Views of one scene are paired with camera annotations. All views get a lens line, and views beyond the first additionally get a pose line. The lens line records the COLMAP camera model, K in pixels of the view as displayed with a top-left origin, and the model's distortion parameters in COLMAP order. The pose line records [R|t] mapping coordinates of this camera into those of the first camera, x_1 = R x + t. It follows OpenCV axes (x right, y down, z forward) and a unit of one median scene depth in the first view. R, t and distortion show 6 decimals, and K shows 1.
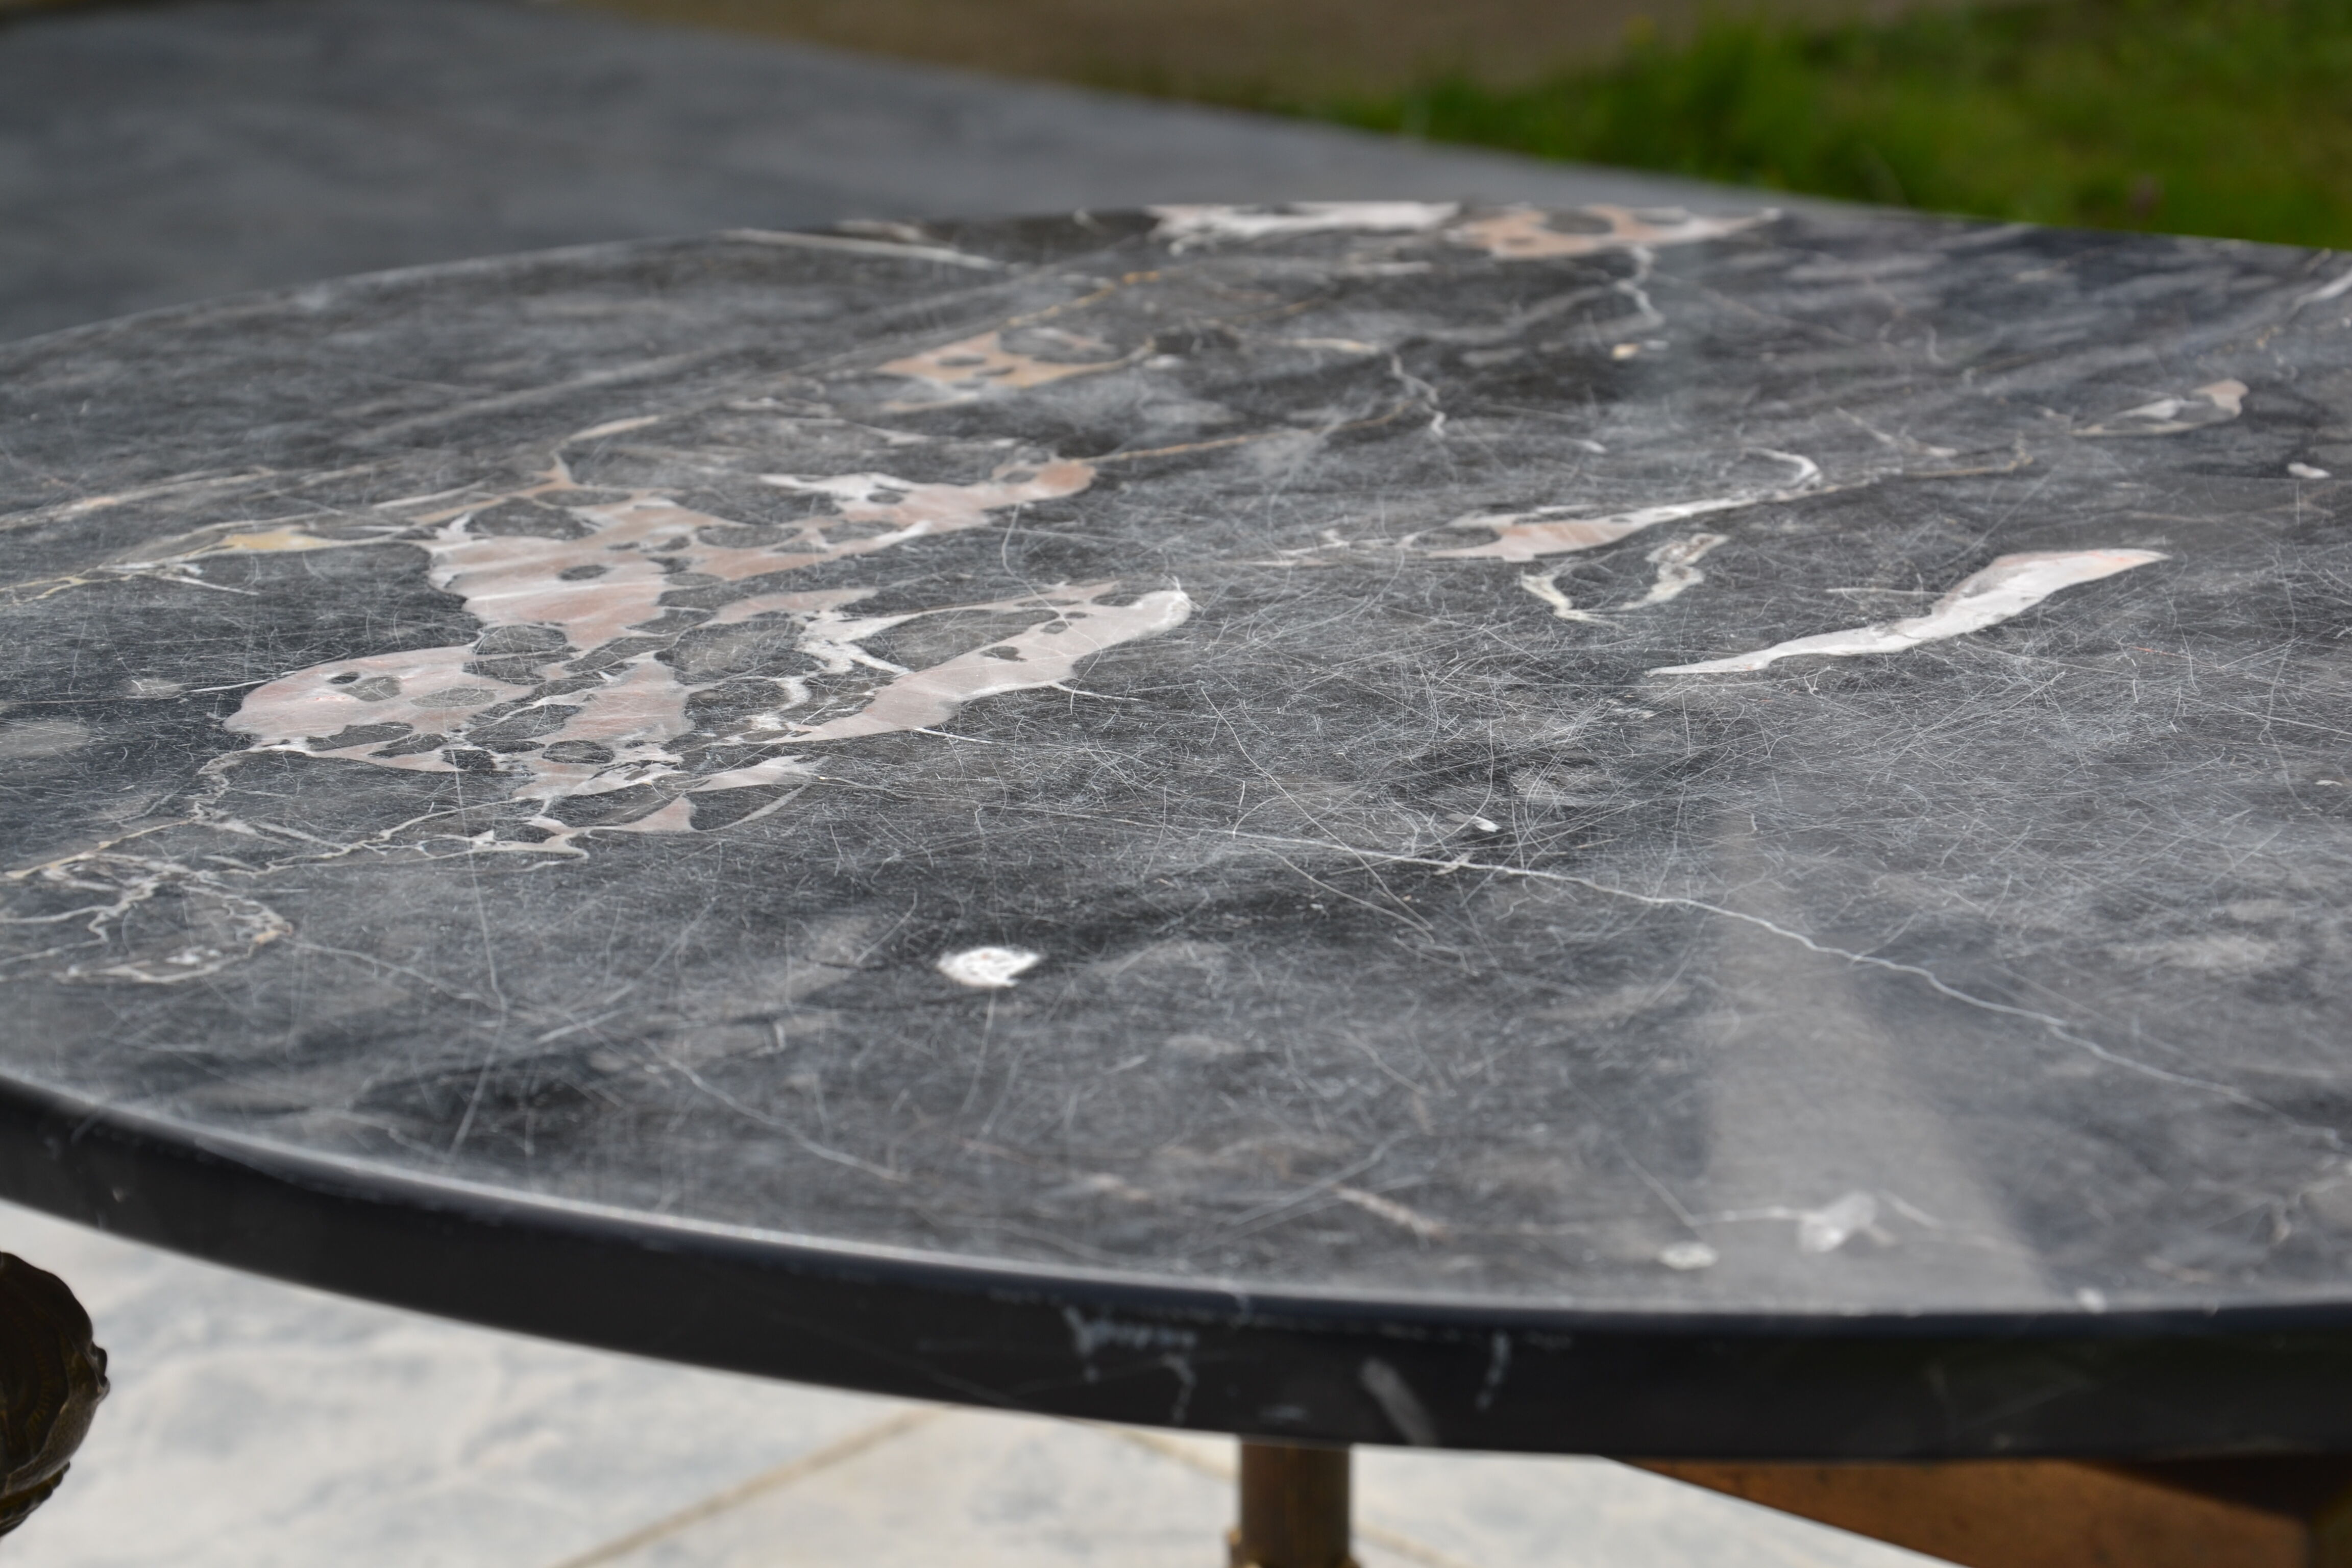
lens RADIAL K [[4979.4, 0, 1176.0], [0, 4979.4, 784.0], [0, 0, 1]] dist [0.323928, 0.442689]
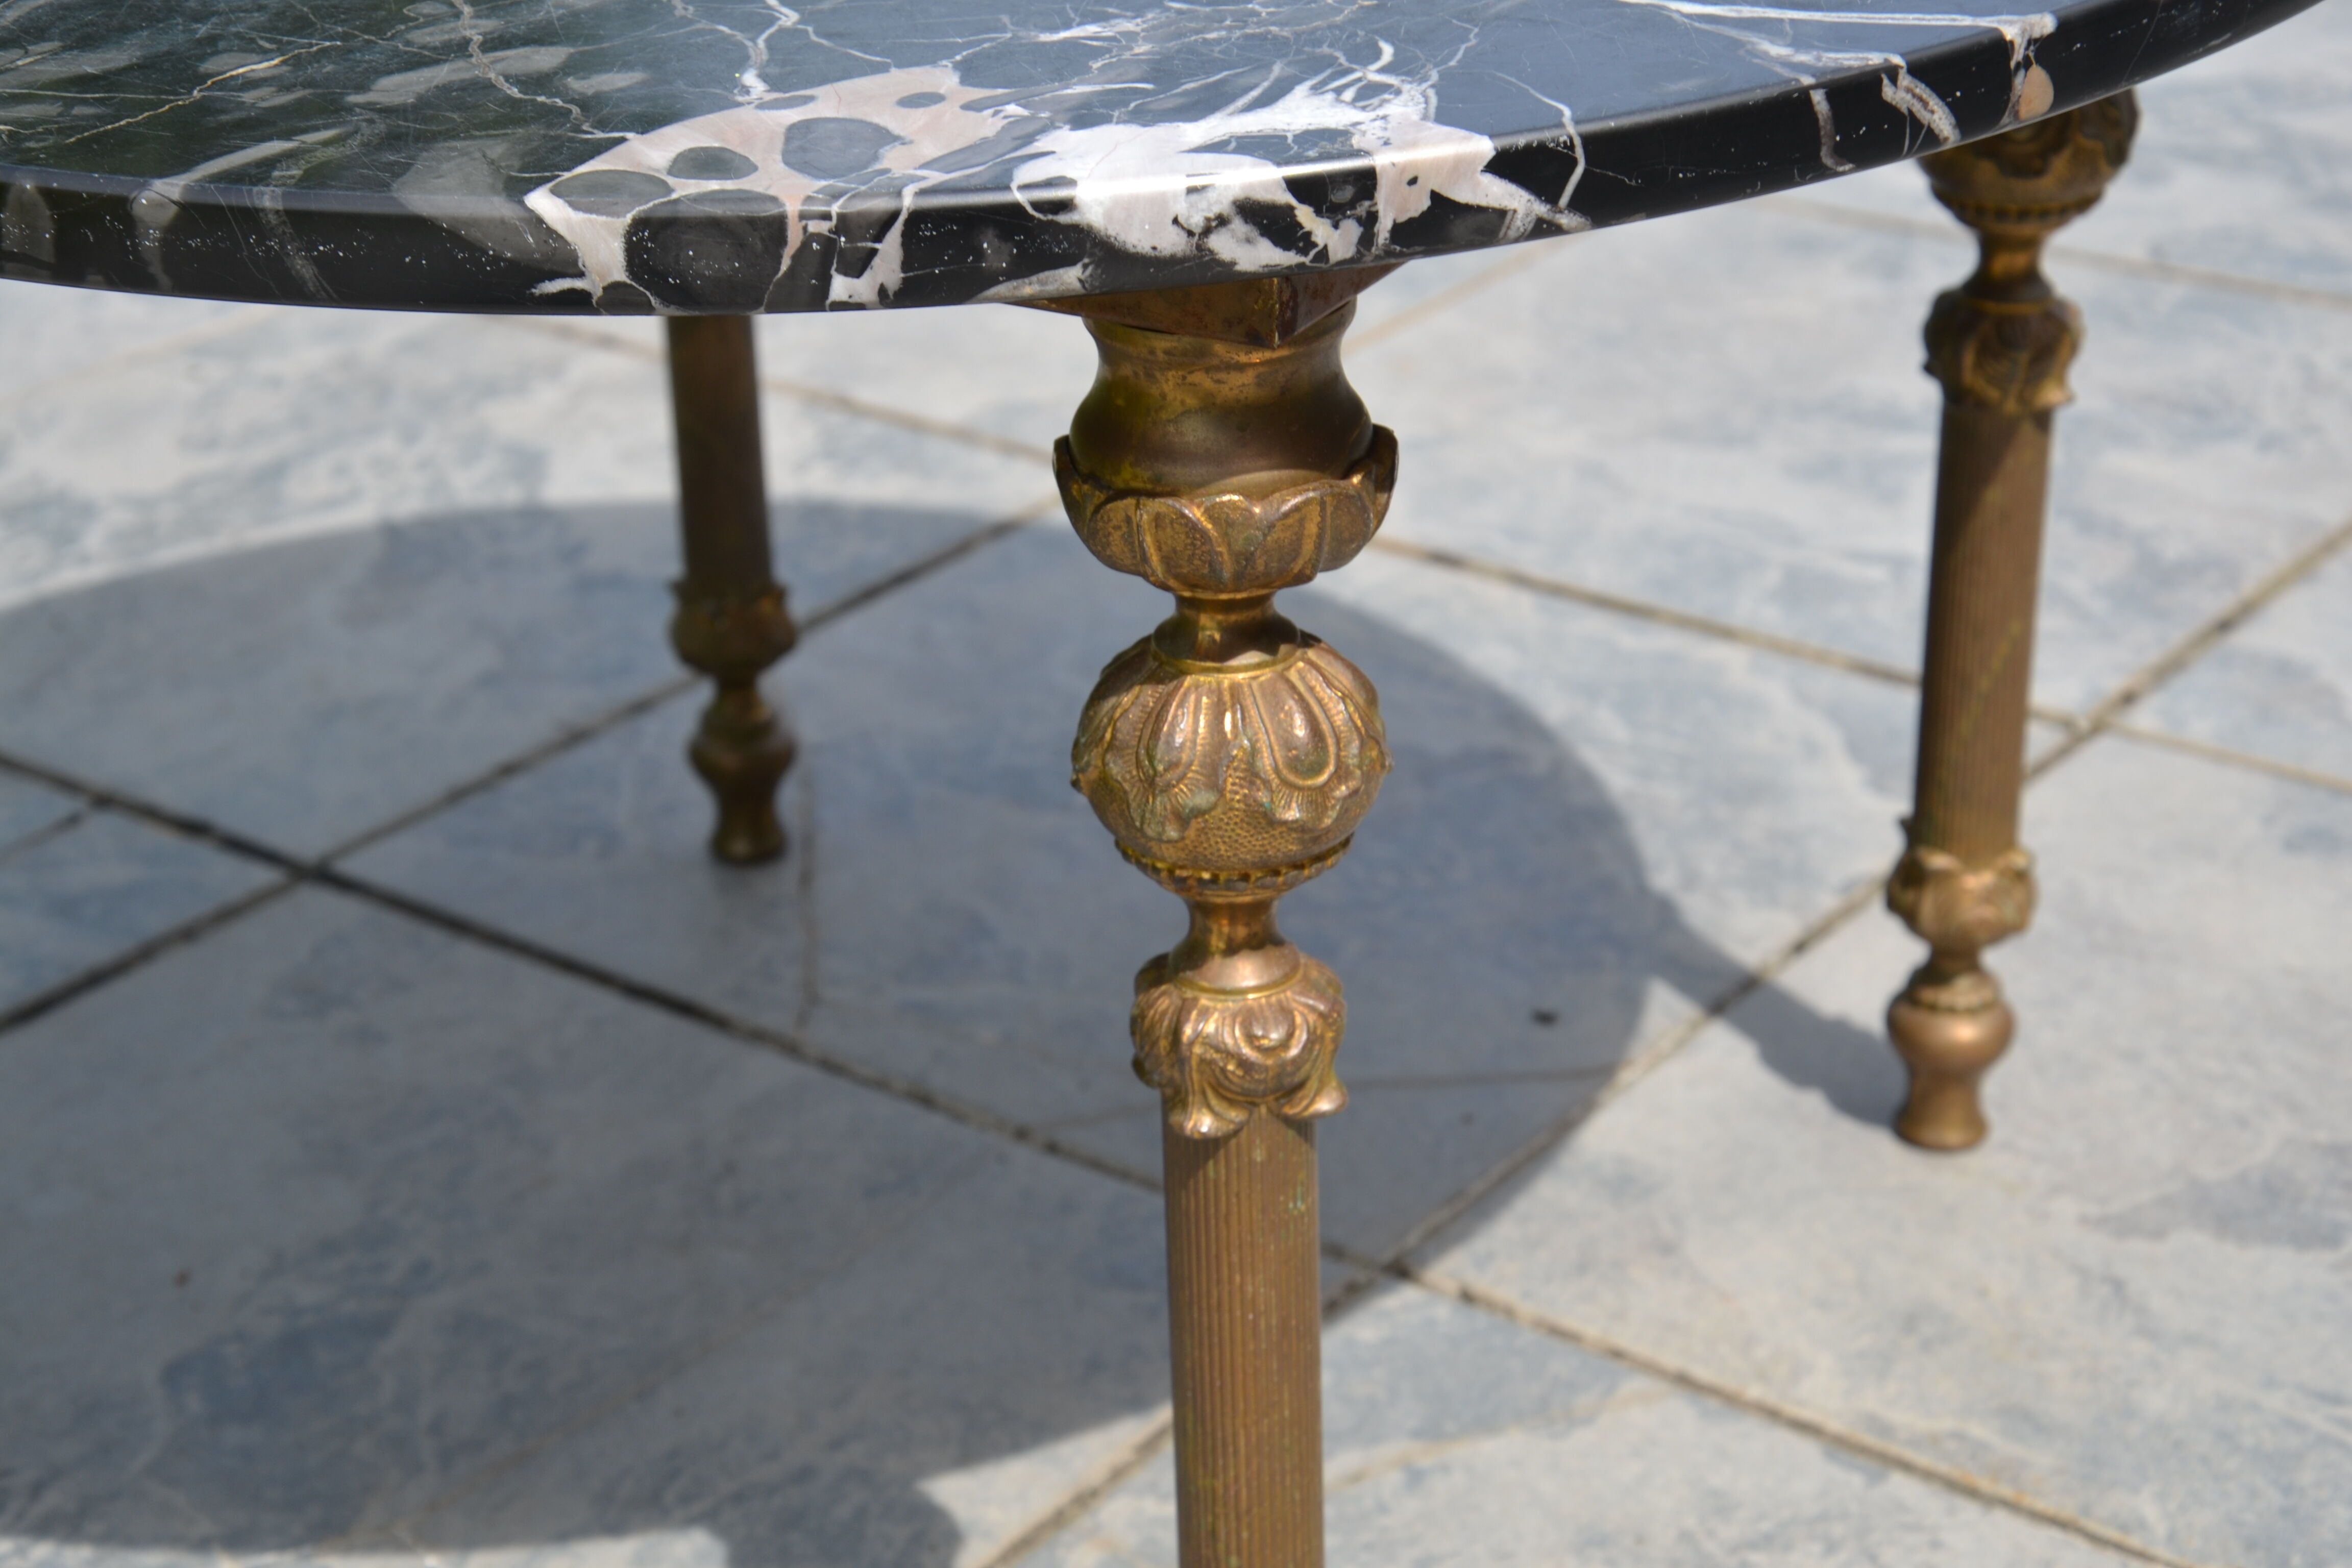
lens RADIAL K [[4366.6, 0, 1143.8], [0, 4366.6, 783.7], [0, 0, 1]] dist [0.235470, 0.326235]
pose [[-0.994051, 0.073413, -0.080459, 0.133130], [-0.001467, 0.729622, 0.683849, -0.656704], [0.108908, 0.679899, -0.725174, 2.148634]]
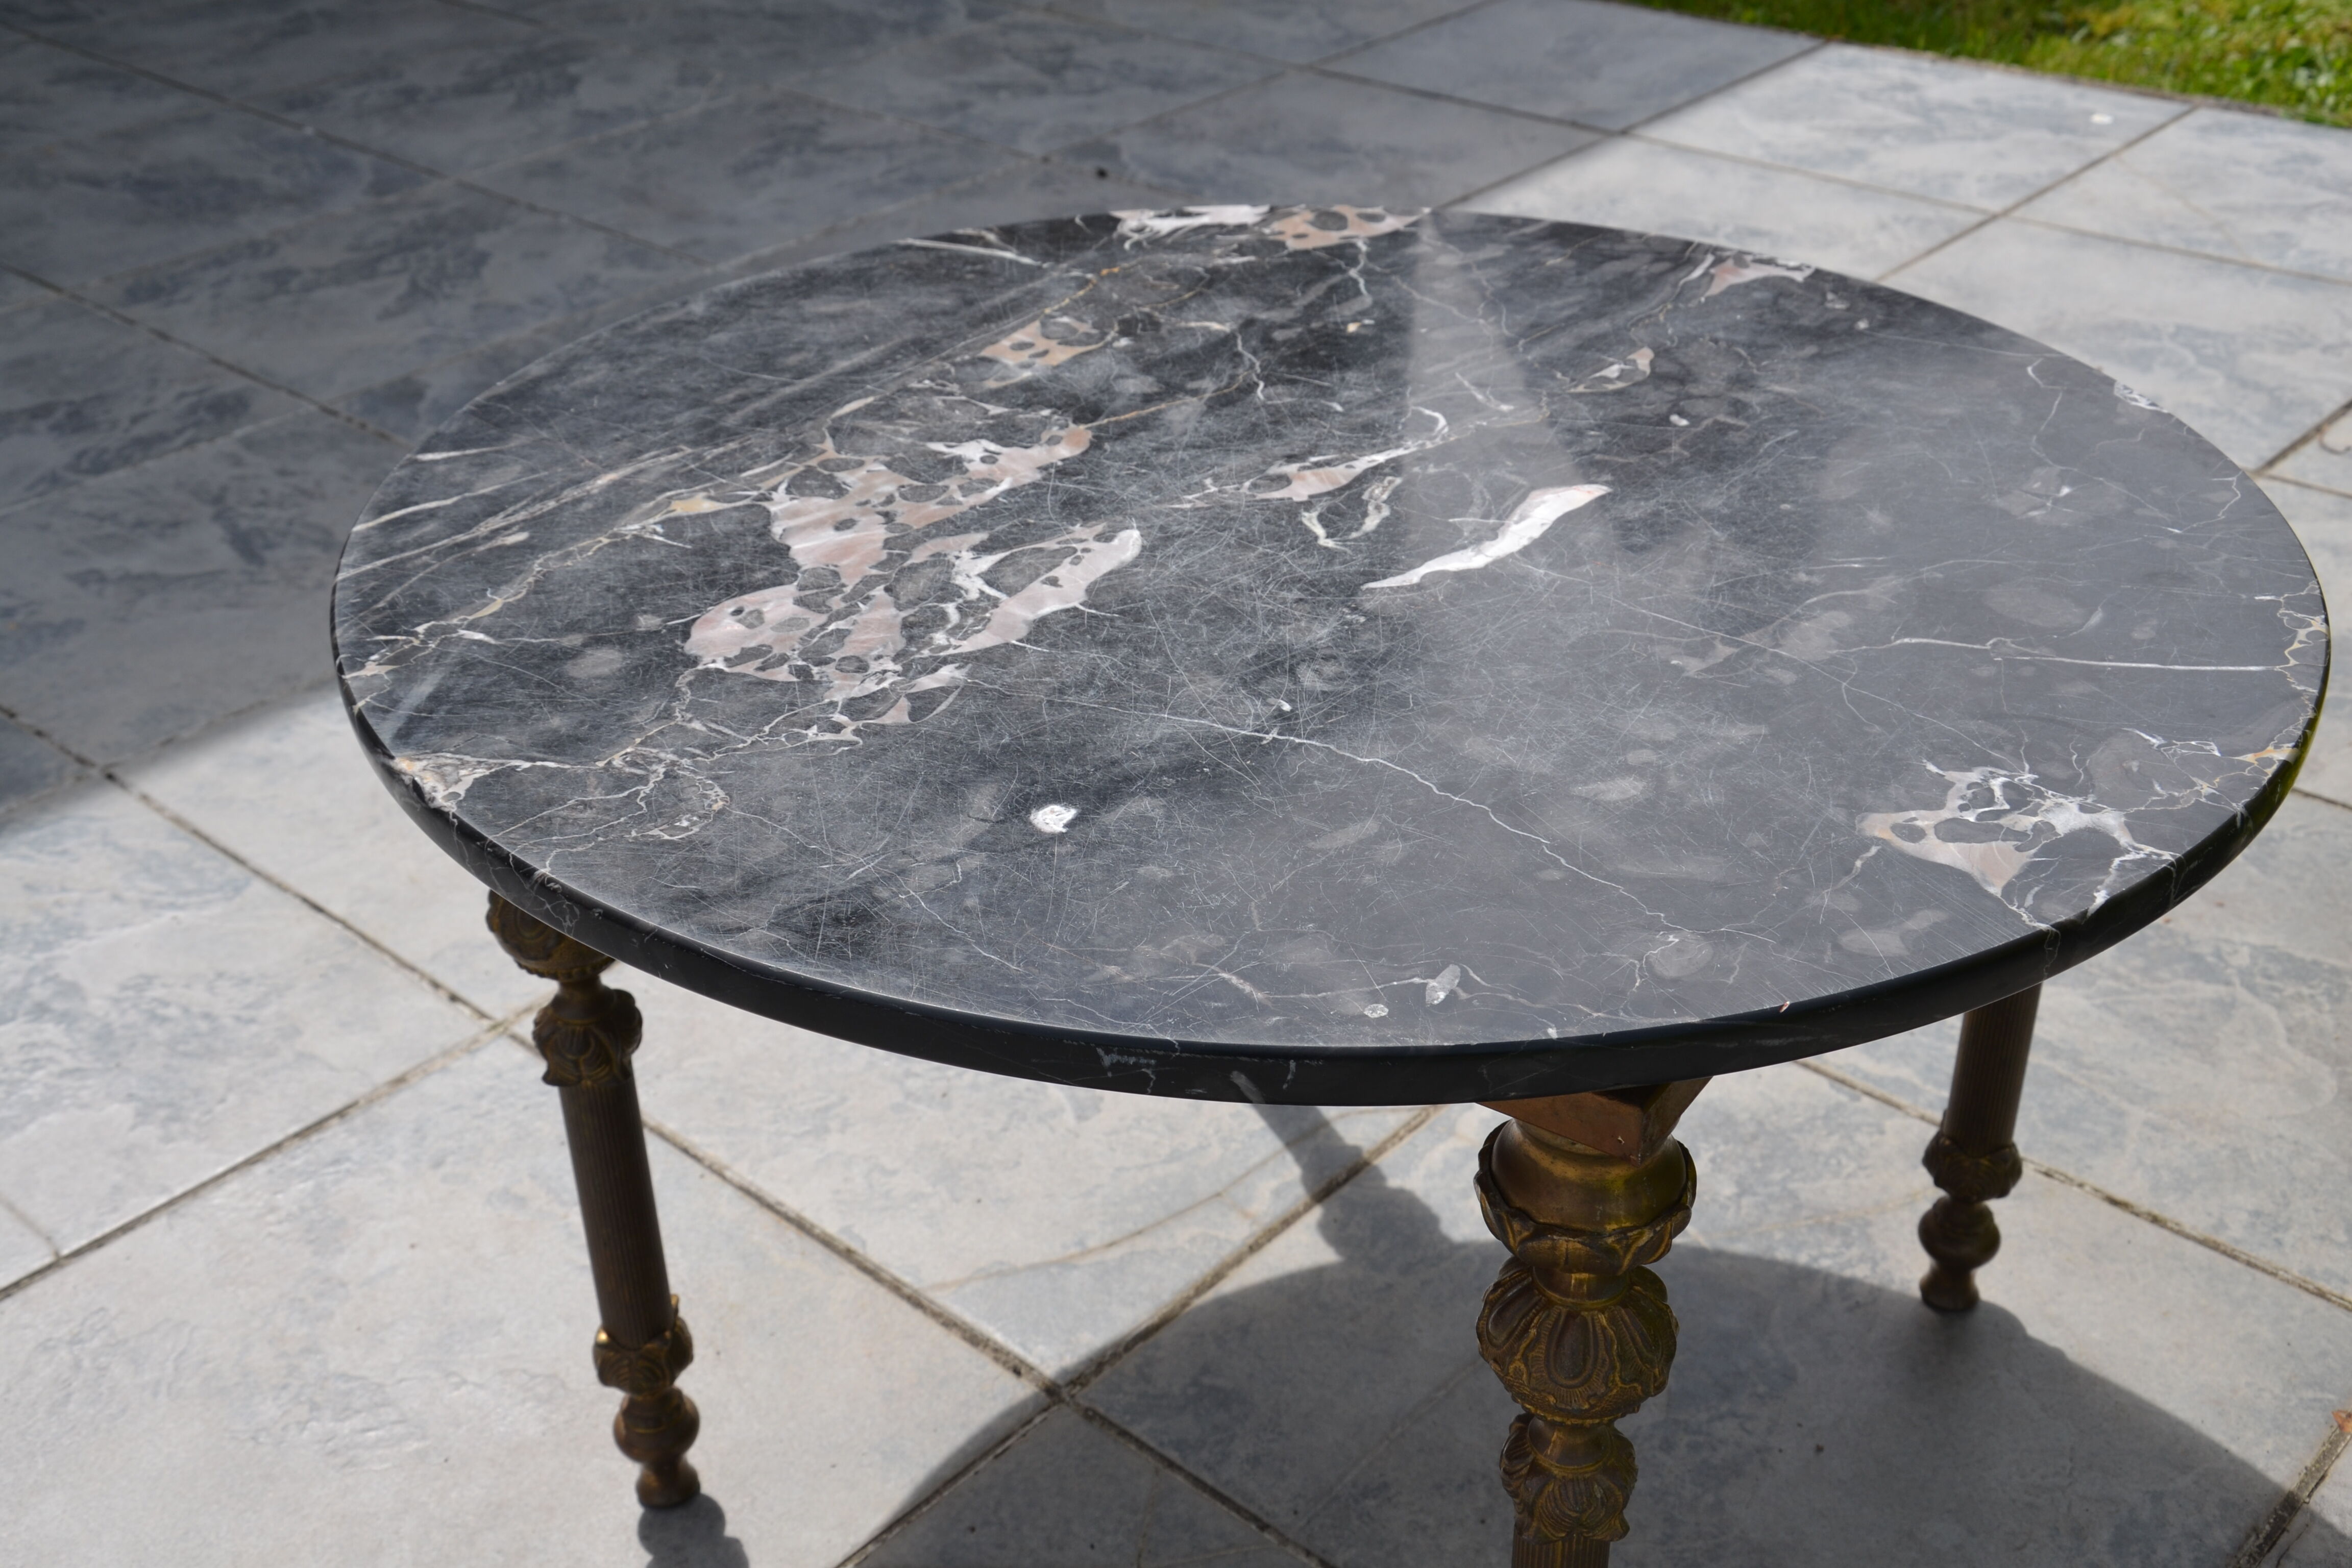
lens RADIAL K [[2599.9, 0, 1176.0], [0, 2599.9, 784.0], [0, 0, 1]] dist [0.009459, -0.005514]
pose [[0.999585, -0.025476, 0.013411, 0.000295], [0.021787, 0.973865, 0.226081, -0.184445], [-0.018820, -0.225695, 0.974016, -0.069002]]
